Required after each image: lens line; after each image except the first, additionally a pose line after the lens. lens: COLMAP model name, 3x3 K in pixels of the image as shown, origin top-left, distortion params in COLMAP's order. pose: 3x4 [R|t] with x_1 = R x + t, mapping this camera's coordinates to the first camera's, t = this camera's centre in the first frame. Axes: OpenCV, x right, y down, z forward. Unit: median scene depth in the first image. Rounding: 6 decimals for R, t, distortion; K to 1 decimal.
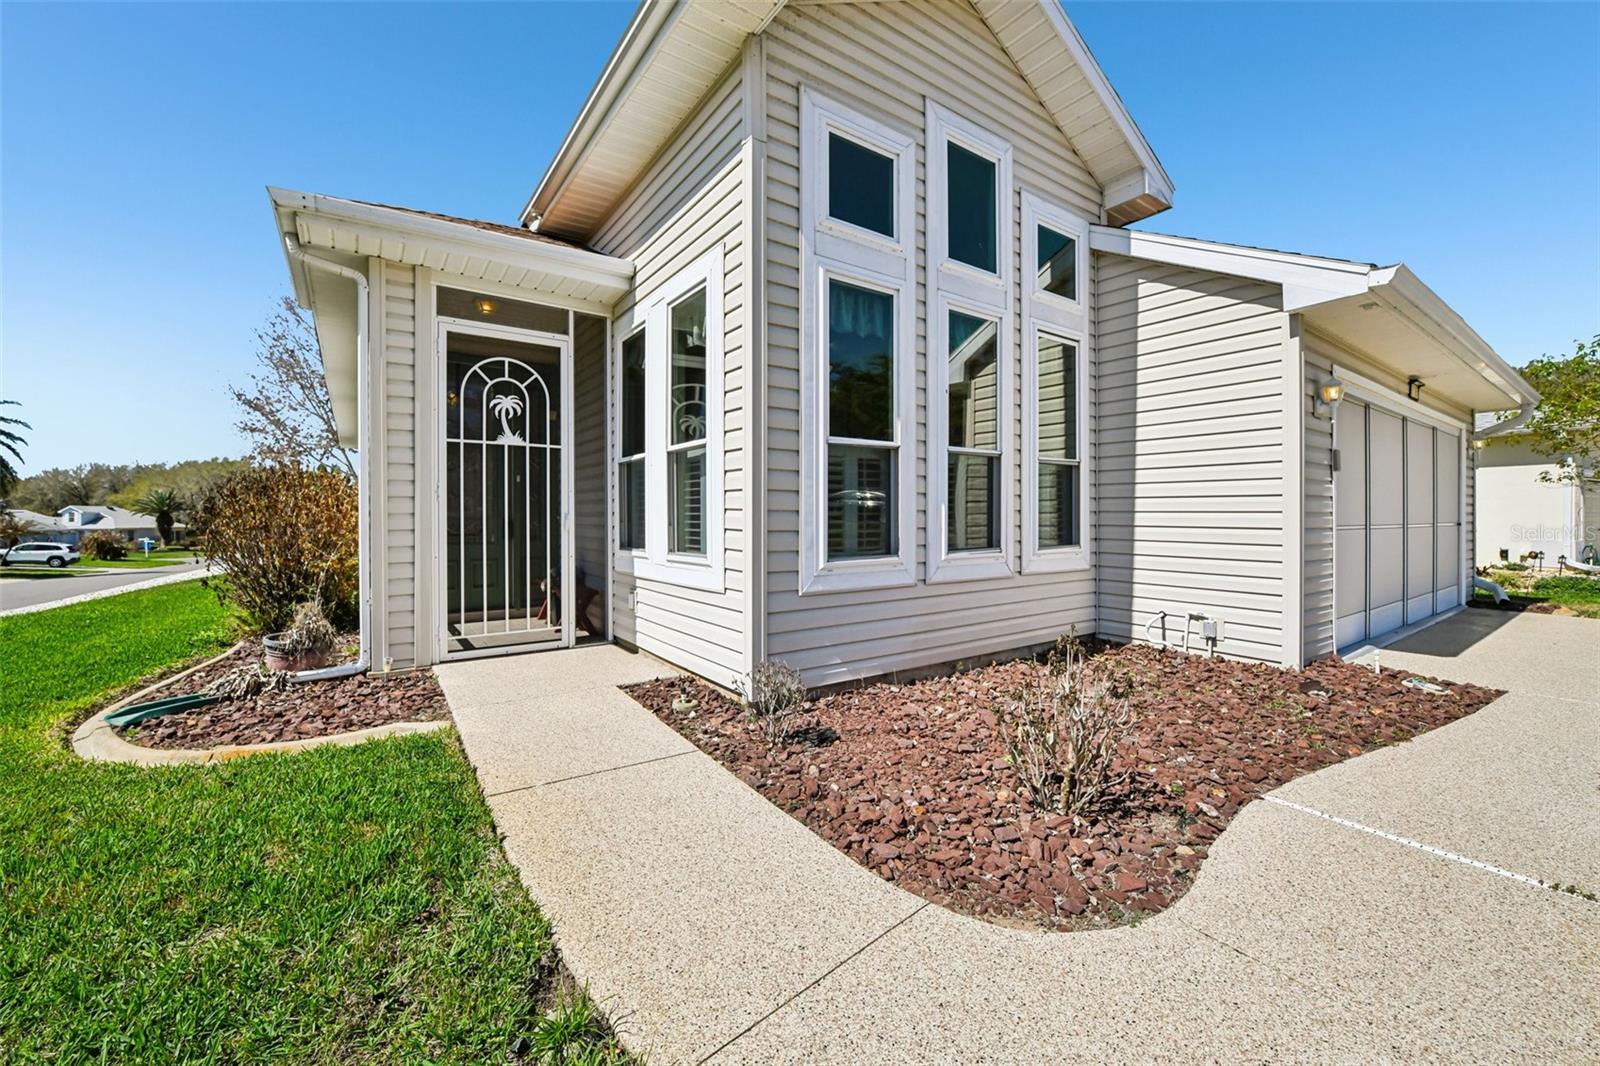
lens RADIAL K [[646.7, 0, 796.0], [0, 646.7, 520.4], [0, 0, 1]] dist [-0.016326, -0.000225]
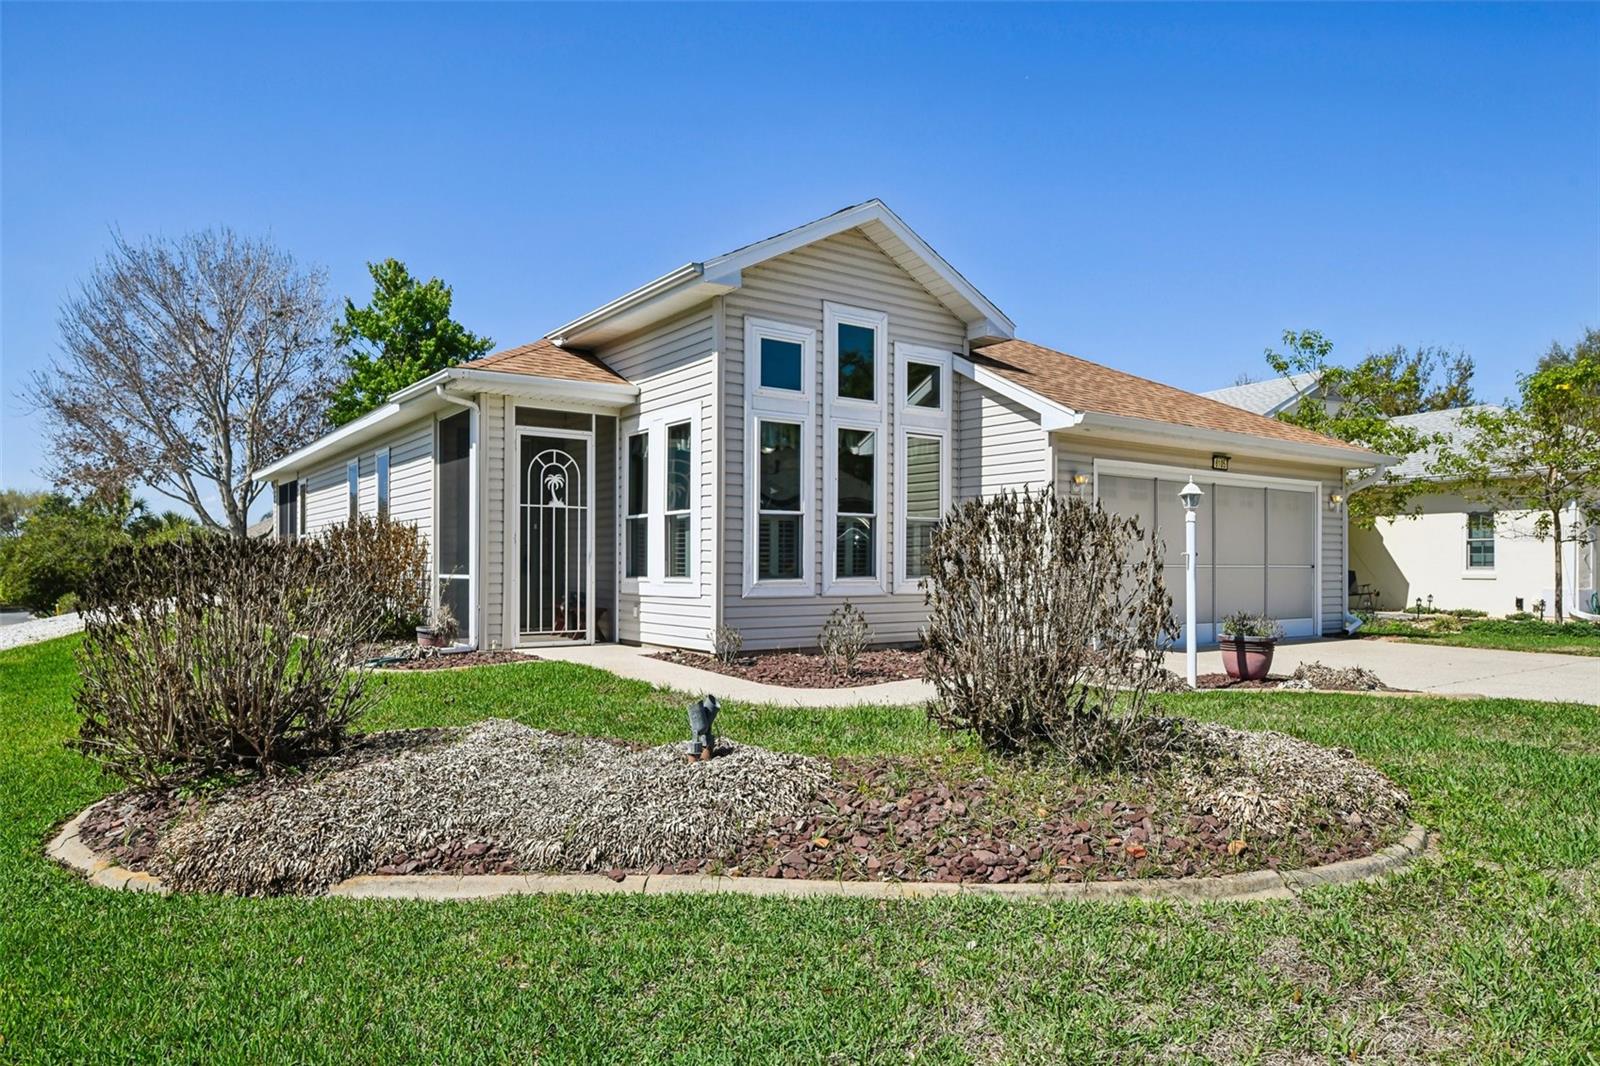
lens RADIAL K [[1007.6, 0, 799.5], [0, 1007.6, 566.8], [0, 0, 1]] dist [0.001895, 0.000241]
pose [[0.999913, 0.005176, 0.012149, 0.109392], [-0.005138, 0.999982, -0.003096, 0.030012], [-0.012165, 0.003034, 0.999921, -1.535175]]
